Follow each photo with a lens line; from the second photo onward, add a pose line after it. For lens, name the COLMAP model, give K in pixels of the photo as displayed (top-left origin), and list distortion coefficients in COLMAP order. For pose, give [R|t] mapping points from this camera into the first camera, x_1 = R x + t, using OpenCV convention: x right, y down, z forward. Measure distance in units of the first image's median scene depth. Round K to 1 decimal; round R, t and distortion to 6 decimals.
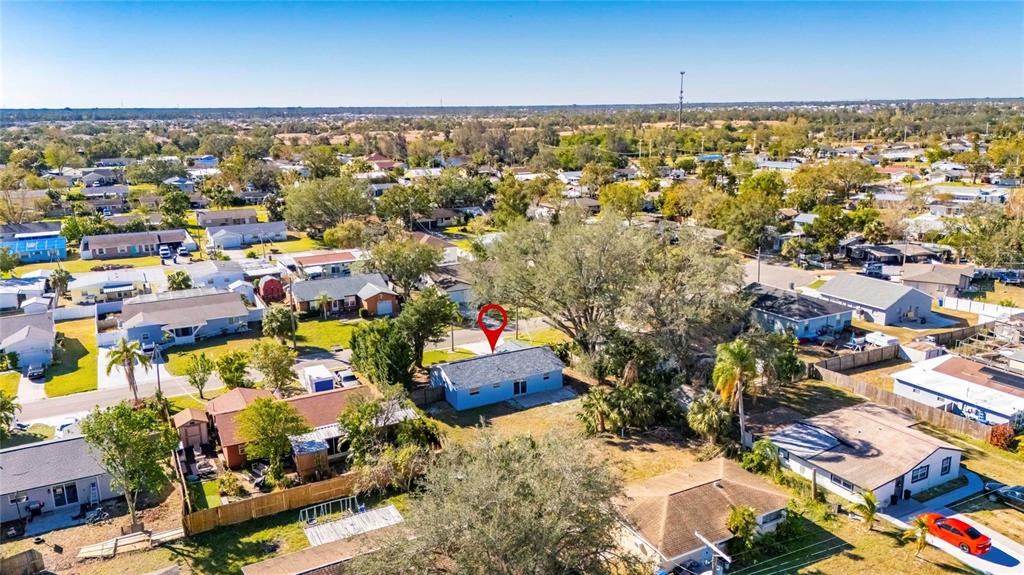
lens RADIAL K [[748.3, 0, 512.0], [0, 748.3, 287.5], [0, 0, 1]] dist [0.069968, -0.062517]
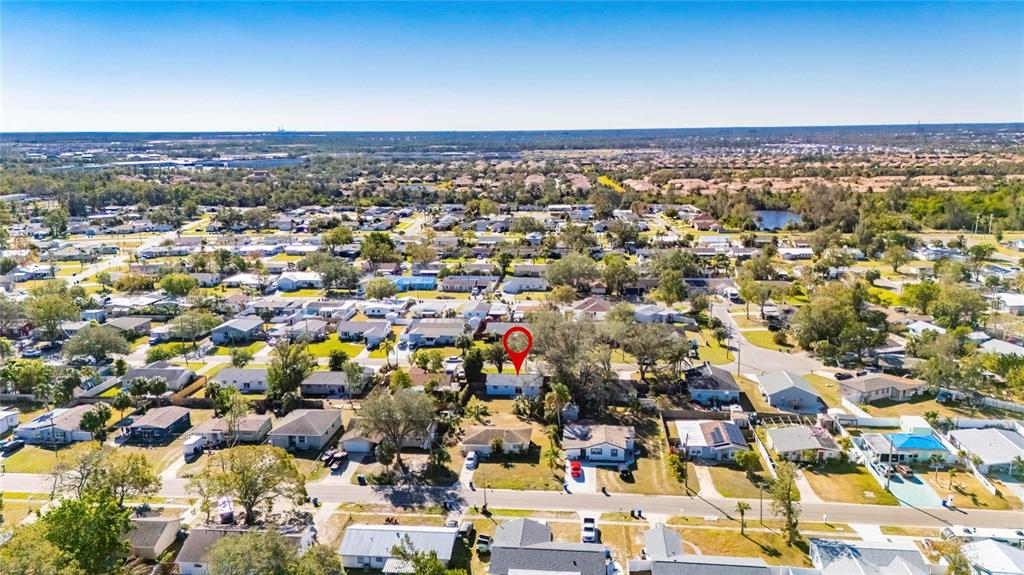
lens RADIAL K [[748.3, 0, 512.0], [0, 748.3, 287.5], [0, 0, 1]] dist [0.069968, -0.062517]
pose [[0.828145, 0.121823, -0.547115, 0.953108], [-0.131074, 0.991122, 0.022285, -0.173528], [0.544972, 0.053257, 0.836761, -0.702244]]
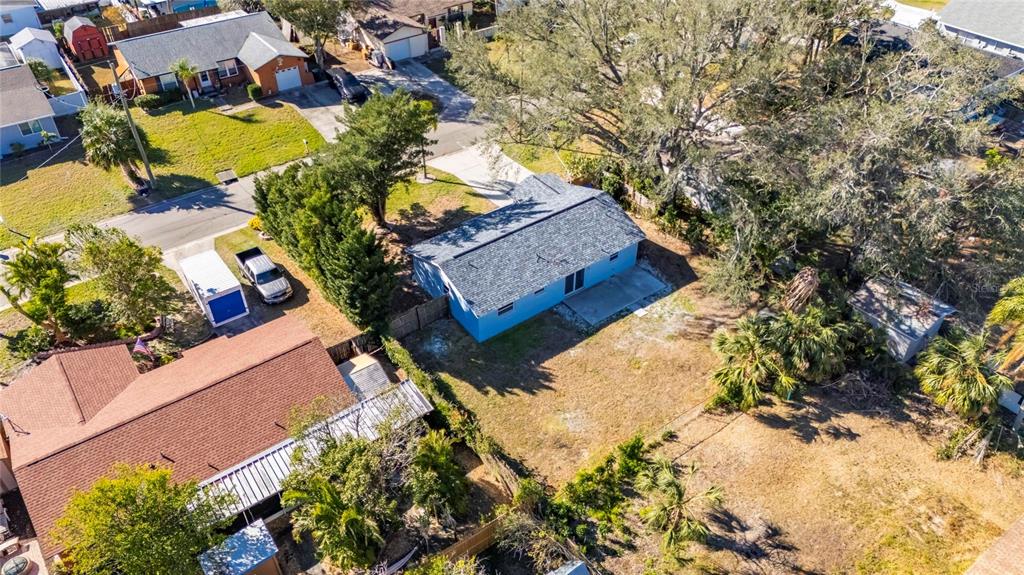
lens RADIAL K [[748.3, 0, 512.0], [0, 748.3, 287.5], [0, 0, 1]] dist [0.069968, -0.062517]
pose [[0.989011, -0.084463, 0.121341, -0.090292], [0.024169, 0.902068, 0.430917, -0.096431], [-0.145854, -0.423249, 0.894196, 0.397832]]
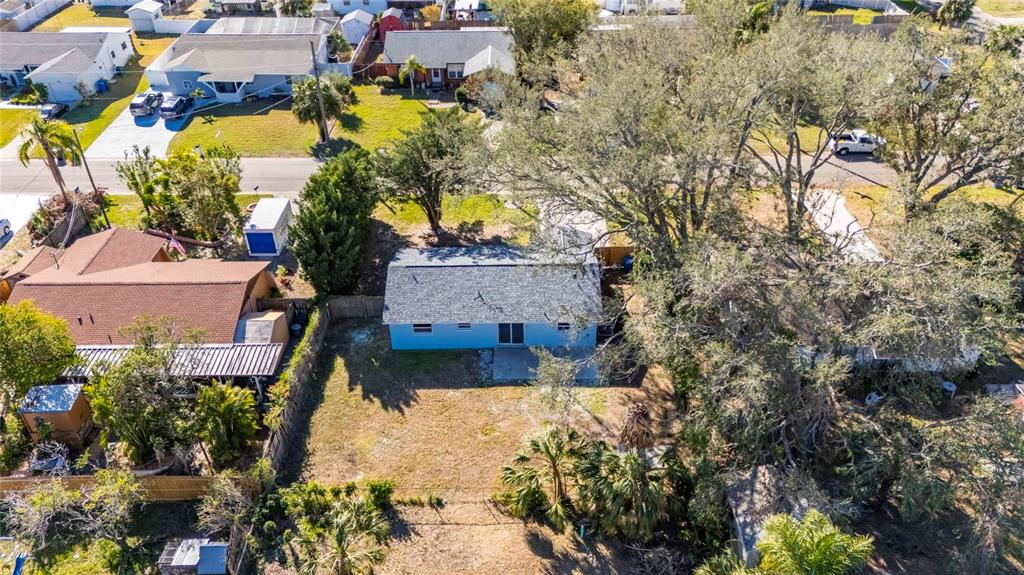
lens RADIAL K [[748.3, 0, 512.0], [0, 748.3, 287.5], [0, 0, 1]] dist [0.069968, -0.062517]
pose [[0.880568, 0.283034, -0.380119, 0.181802], [-0.112148, 0.903743, 0.413124, -0.112706], [0.460458, -0.321154, 0.827549, 0.444831]]
